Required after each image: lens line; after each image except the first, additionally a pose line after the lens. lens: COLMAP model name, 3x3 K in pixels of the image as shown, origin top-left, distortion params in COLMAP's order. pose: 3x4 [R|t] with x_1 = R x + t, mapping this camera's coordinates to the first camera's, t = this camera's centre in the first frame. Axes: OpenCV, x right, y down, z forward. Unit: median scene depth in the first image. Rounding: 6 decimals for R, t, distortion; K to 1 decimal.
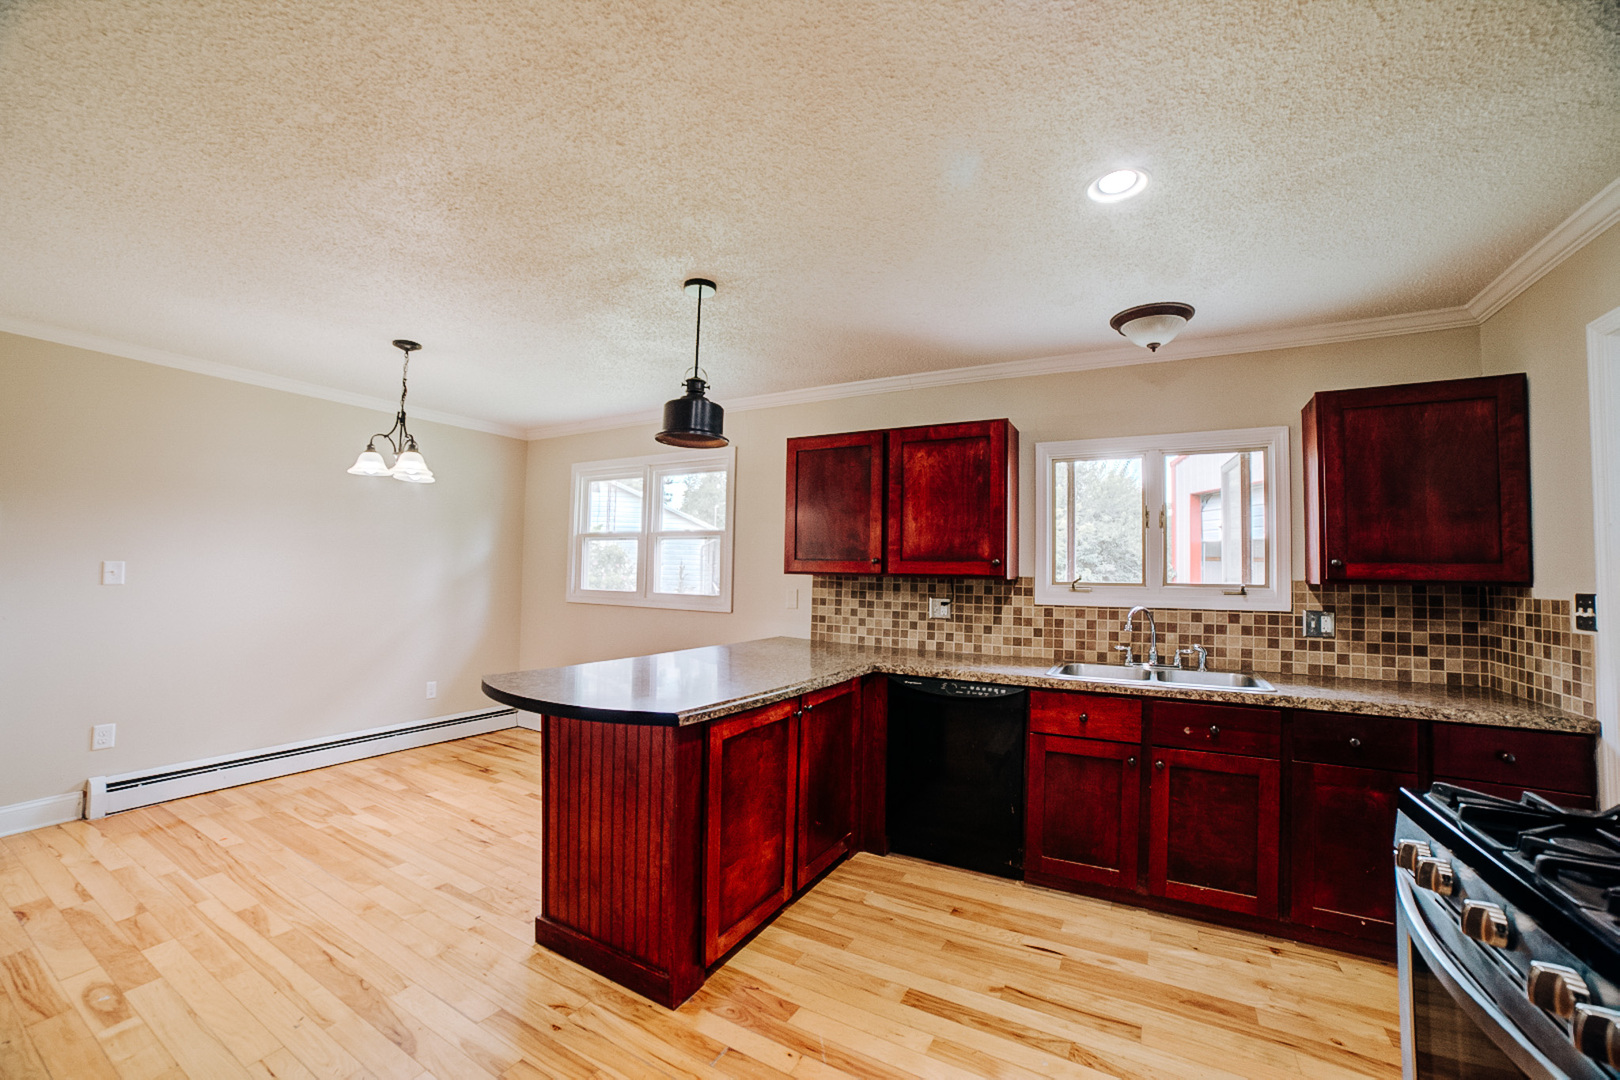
lens RADIAL K [[654.0, 0, 806.9], [0, 654.0, 543.7], [0, 0, 1]] dist [-0.099416, 0.035450]
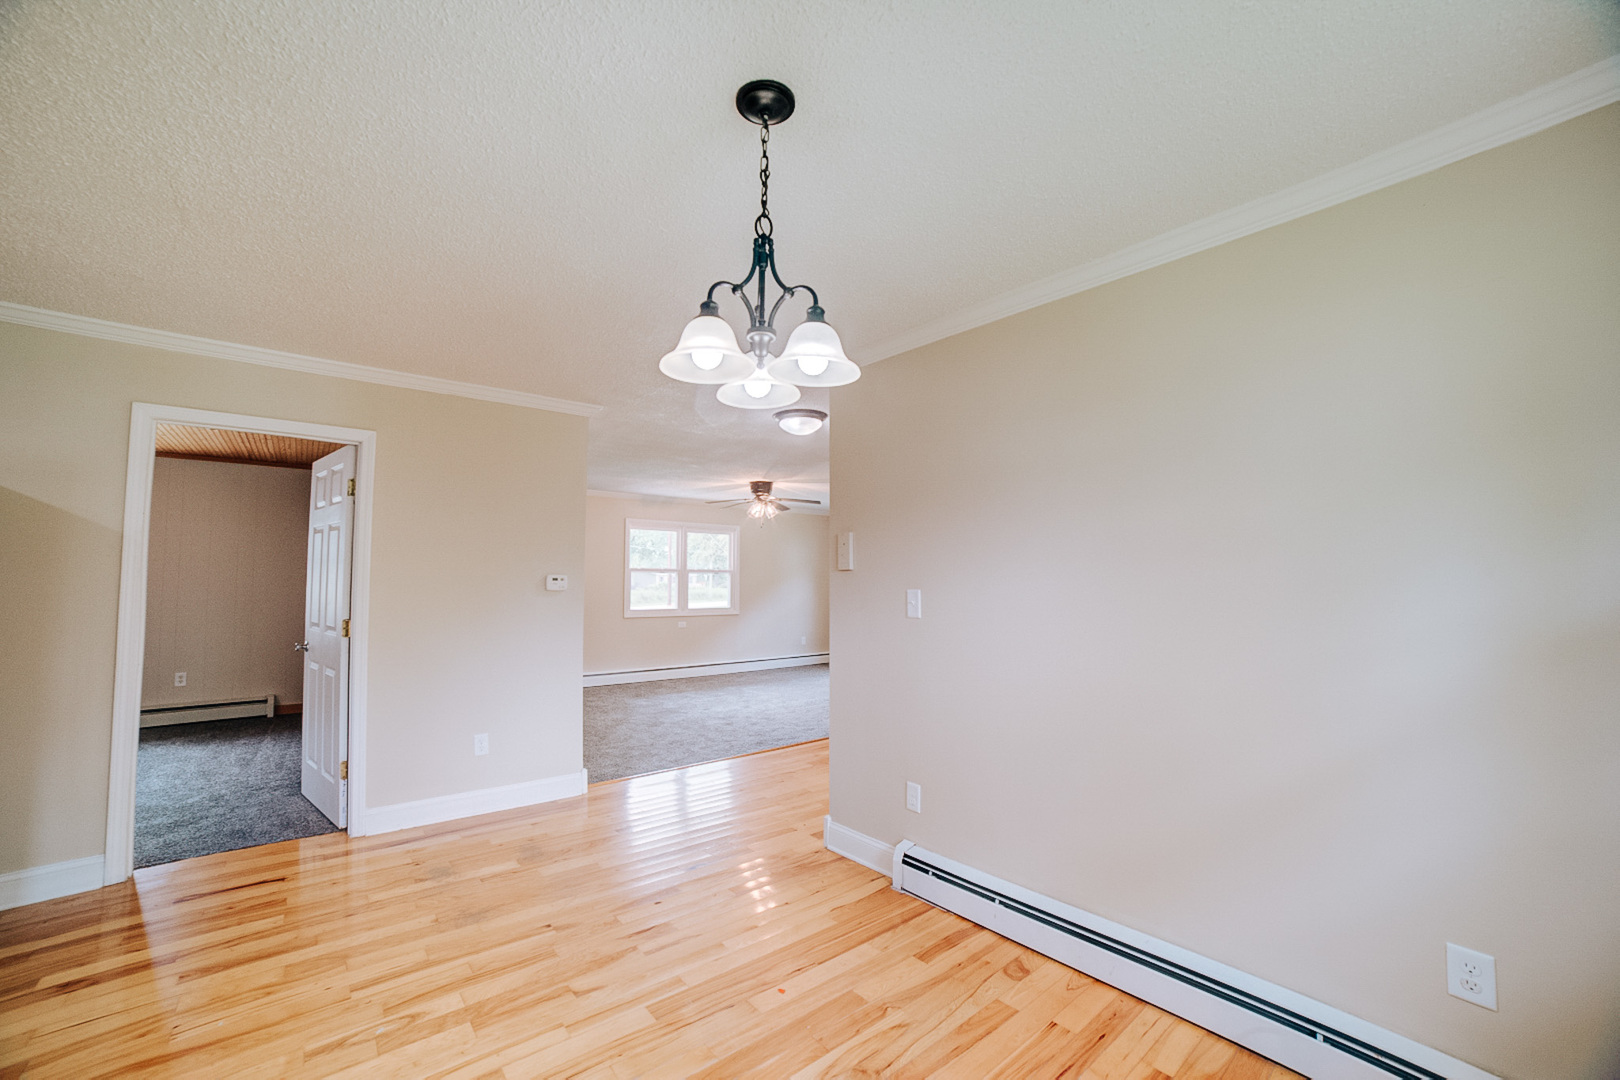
lens RADIAL K [[654.0, 0, 806.9], [0, 654.0, 543.7], [0, 0, 1]] dist [-0.099416, 0.035450]
pose [[-0.362120, -0.079031, -0.928775, -0.245126], [0.032656, 0.994712, -0.097374, 0.048940], [0.931559, -0.065591, -0.357625, 1.168357]]
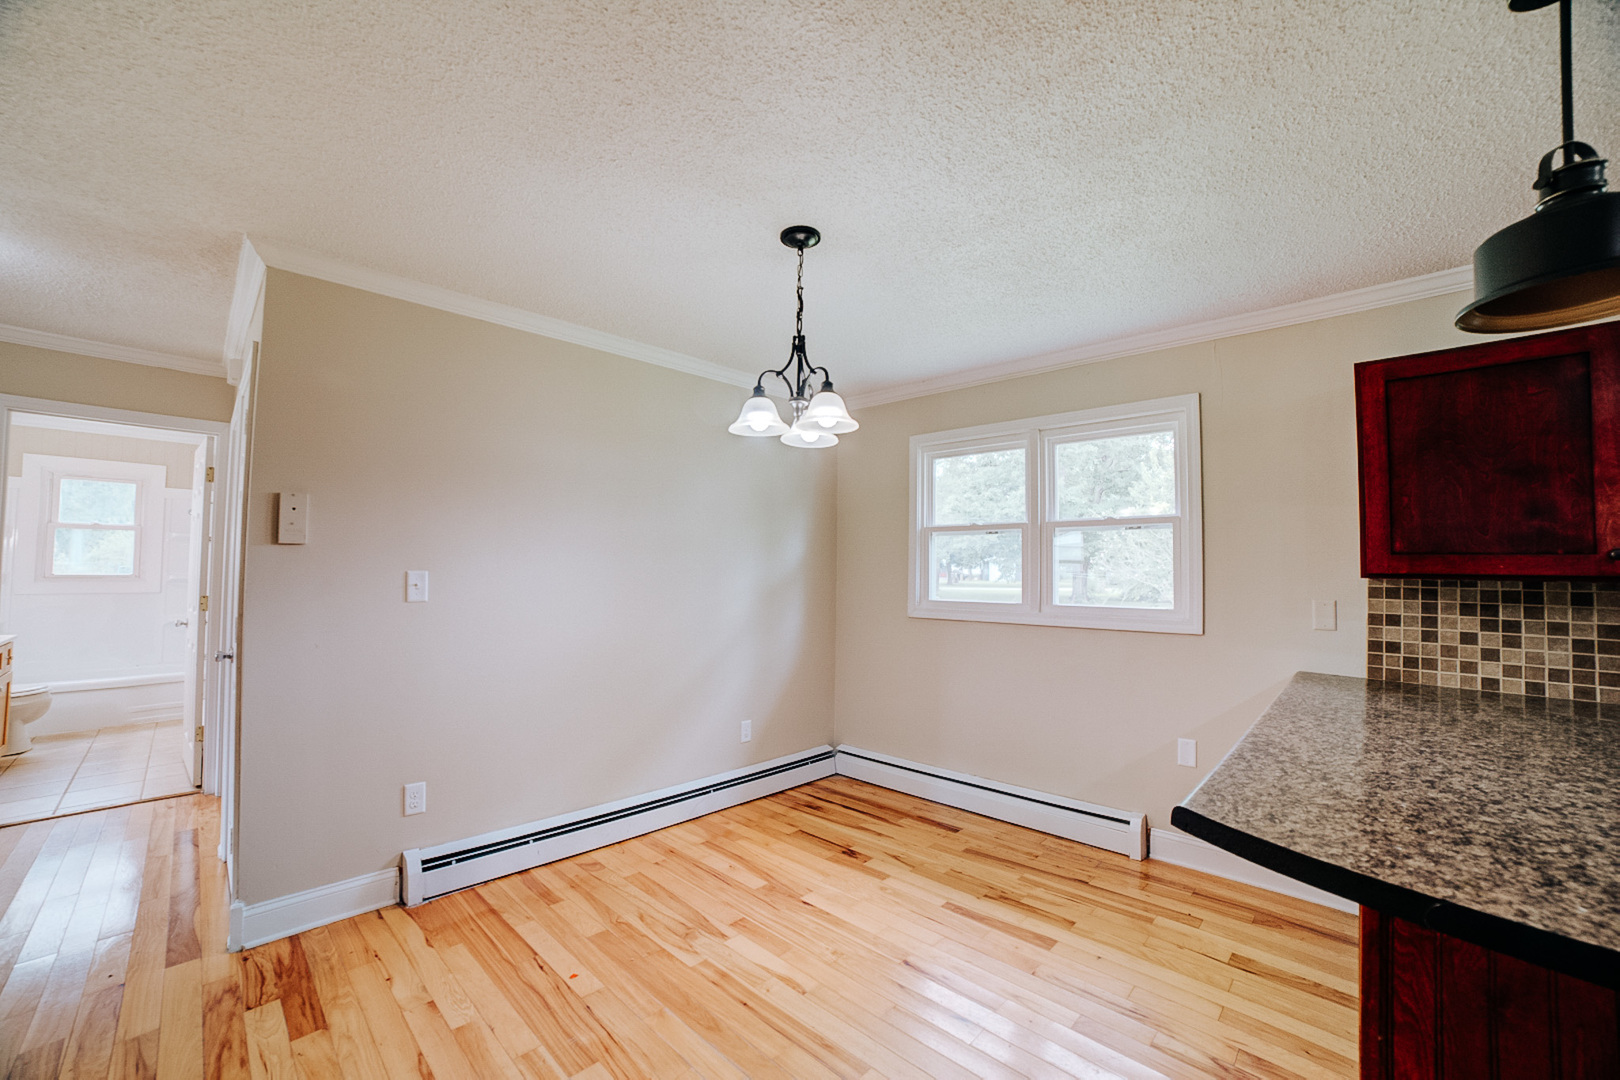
lens RADIAL K [[654.0, 0, 806.9], [0, 654.0, 543.7], [0, 0, 1]] dist [-0.099416, 0.035450]
pose [[0.971419, -0.018831, -0.236623, -0.472151], [0.018524, 0.999822, -0.003520, 0.006914], [0.236647, -0.000963, 0.971595, 0.344573]]
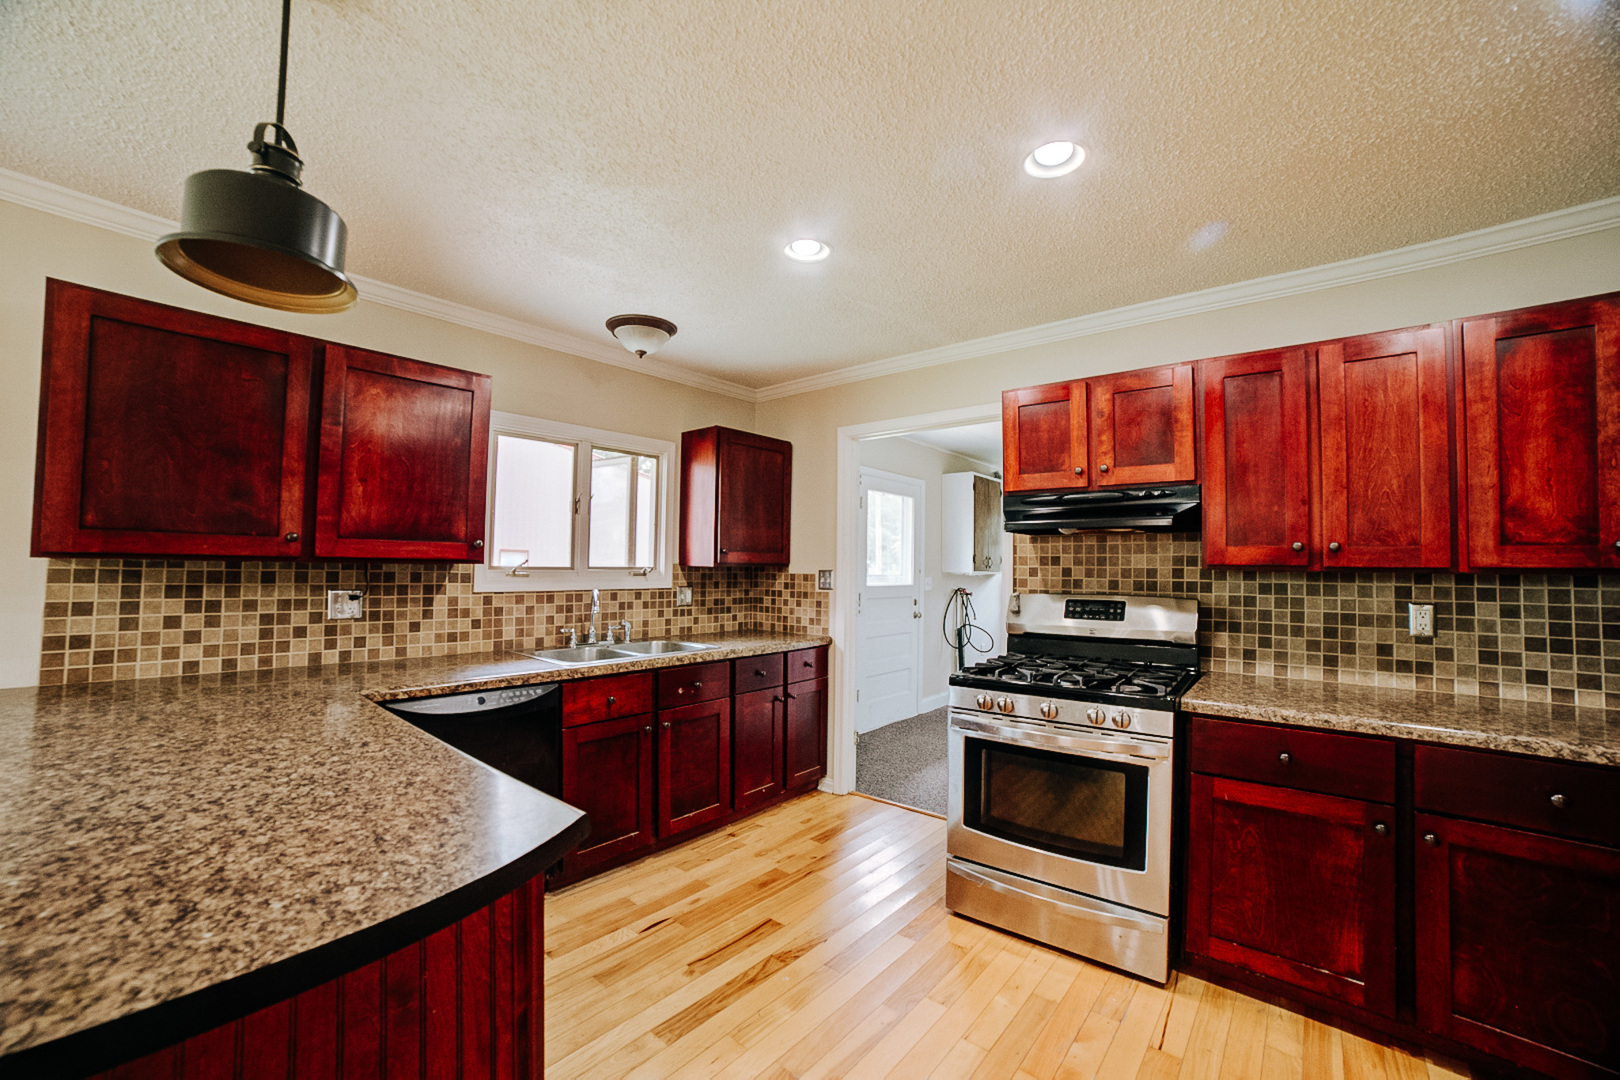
lens RADIAL K [[643.1, 0, 811.4], [0, 643.1, 549.4], [0, 0, 1]] dist [-0.077277, 0.022359]
pose [[0.193785, 0.010191, 0.980991, -0.410905], [-0.051839, 0.998655, -0.000135, 0.012894], [-0.979673, -0.050827, 0.194053, 0.404267]]
